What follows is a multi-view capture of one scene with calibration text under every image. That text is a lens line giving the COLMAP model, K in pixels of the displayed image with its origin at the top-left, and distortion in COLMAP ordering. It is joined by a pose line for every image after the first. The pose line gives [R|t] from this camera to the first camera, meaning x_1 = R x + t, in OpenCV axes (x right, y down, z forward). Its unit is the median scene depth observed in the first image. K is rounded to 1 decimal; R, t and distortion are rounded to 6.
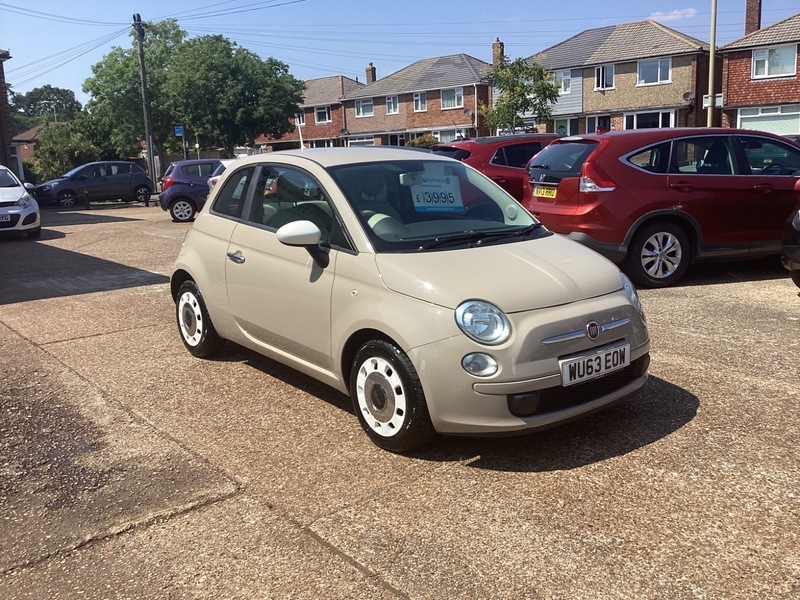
lens RADIAL K [[721.5, 0, 399.9], [0, 721.5, 301.0], [0, 0, 1]] dist [0.053718, -0.113068]
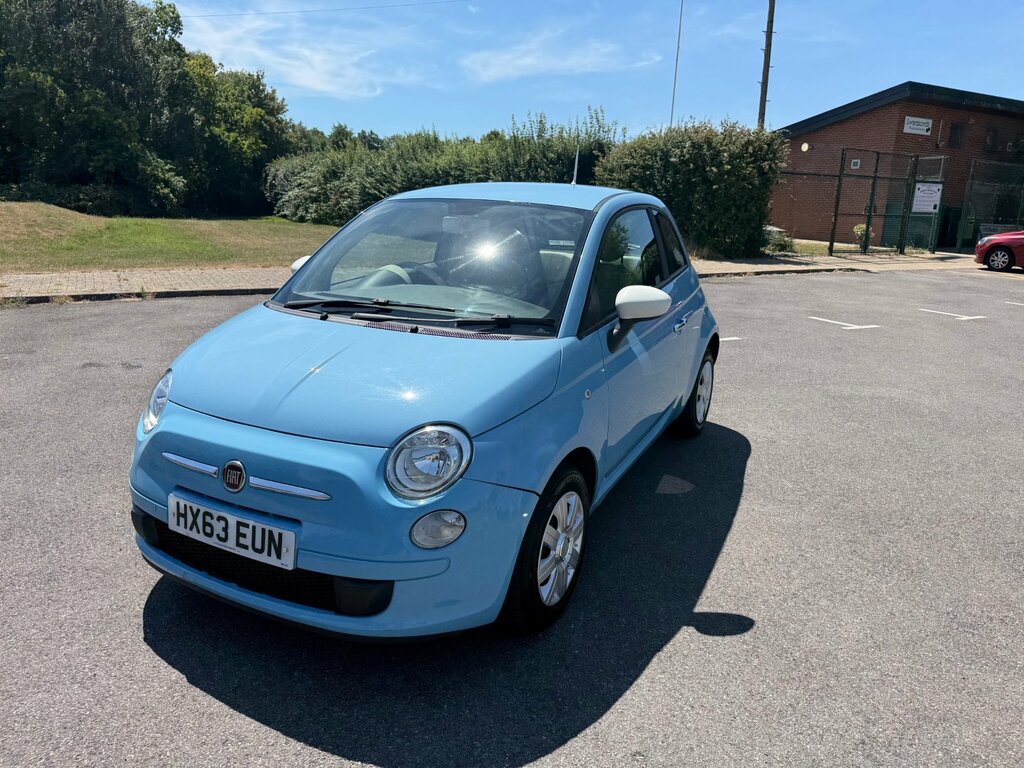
lens RADIAL K [[723.1, 0, 509.5], [0, 723.1, 382.0], [0, 0, 1]] dist [0.027495, -0.042307]
pose [[0.413559, 0.261019, -0.872260, 0.174629], [-0.226495, 0.957402, 0.179111, -0.039397], [0.881855, 0.123490, 0.455062, 0.181938]]
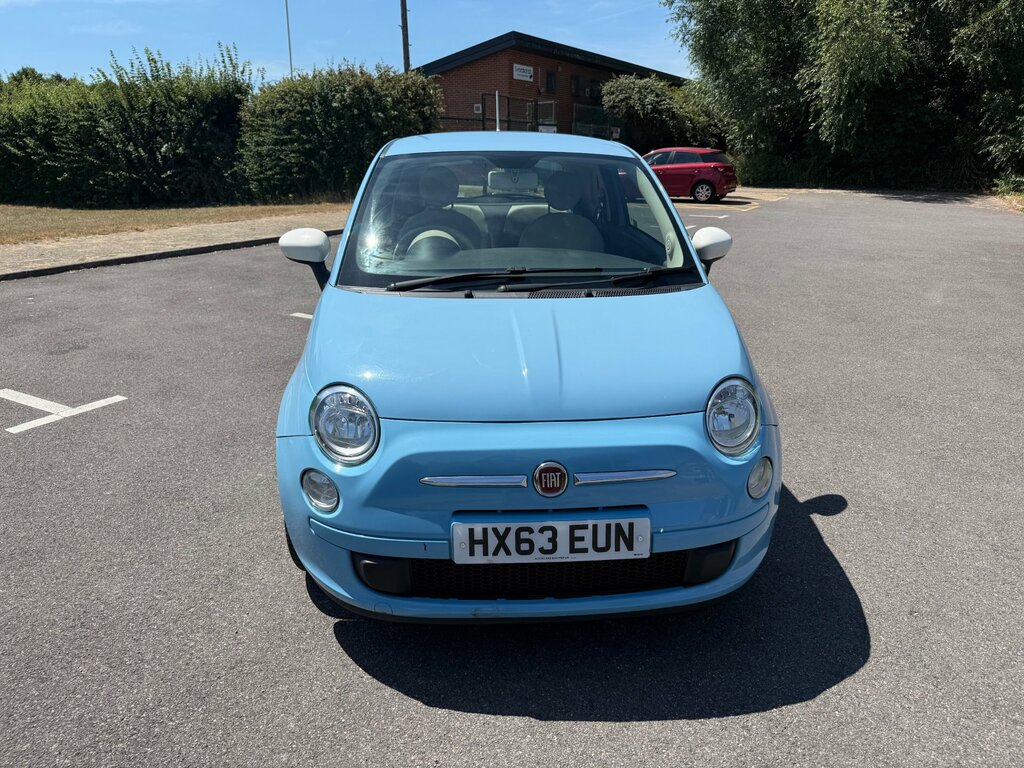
lens RADIAL K [[723.1, 0, 513.5], [0, 723.1, 390.2], [0, 0, 1]] dist [0.027495, -0.042307]
pose [[0.825132, 0.201470, -0.527795, 0.102741], [-0.136381, 0.977654, 0.159979, -0.021435], [0.548232, -0.060023, 0.834170, 0.105740]]
